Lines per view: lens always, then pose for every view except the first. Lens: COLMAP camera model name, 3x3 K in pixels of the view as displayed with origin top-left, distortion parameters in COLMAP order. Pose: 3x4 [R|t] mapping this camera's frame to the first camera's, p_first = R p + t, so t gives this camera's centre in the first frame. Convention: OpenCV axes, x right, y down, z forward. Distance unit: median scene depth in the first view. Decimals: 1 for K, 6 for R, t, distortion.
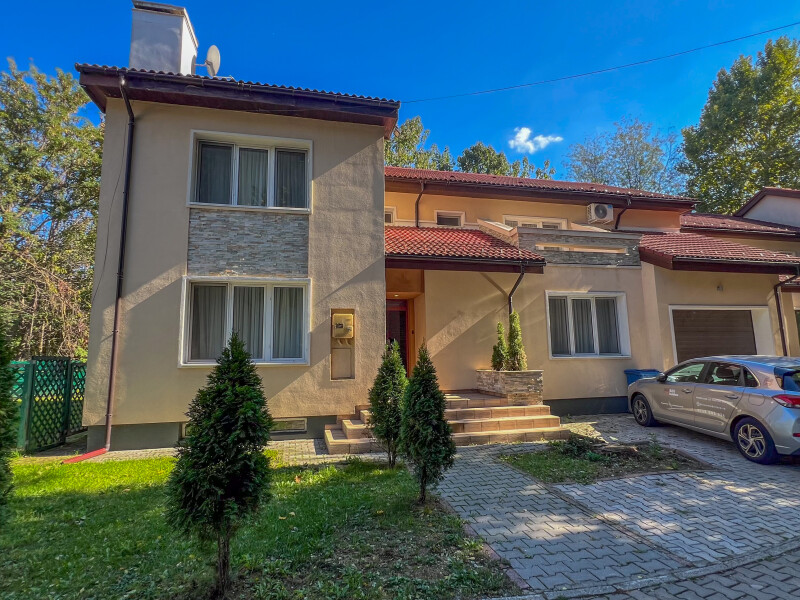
lens RADIAL K [[432.1, 0, 400.0], [0, 432.1, 300.0], [0, 0, 1]] dist [-0.003206, -0.000824]
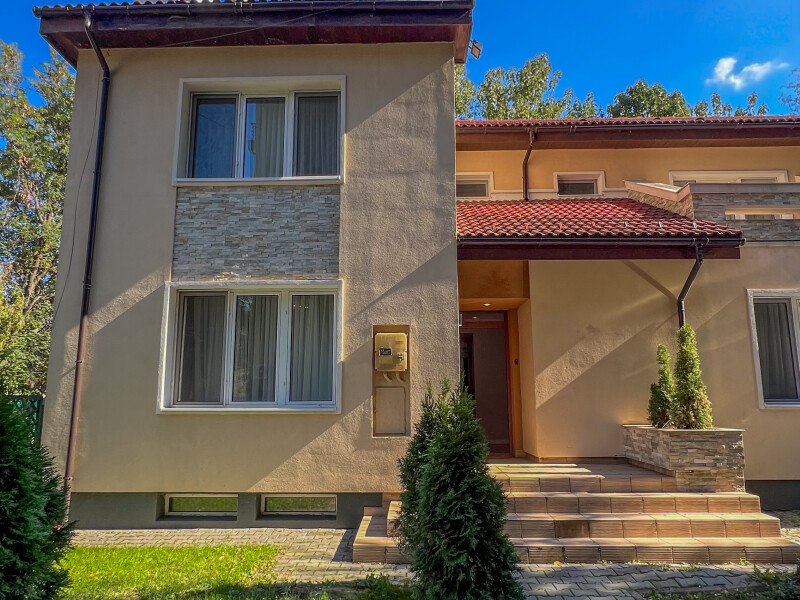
lens RADIAL K [[570.3, 0, 400.0], [0, 570.3, 300.0], [0, 0, 1]] dist [-0.003687, 0.000701]
pose [[0.969268, -0.029267, -0.244261, 0.087489], [0.020835, 0.999097, -0.037035, 0.014245], [0.245125, 0.030808, 0.969002, 0.178136]]
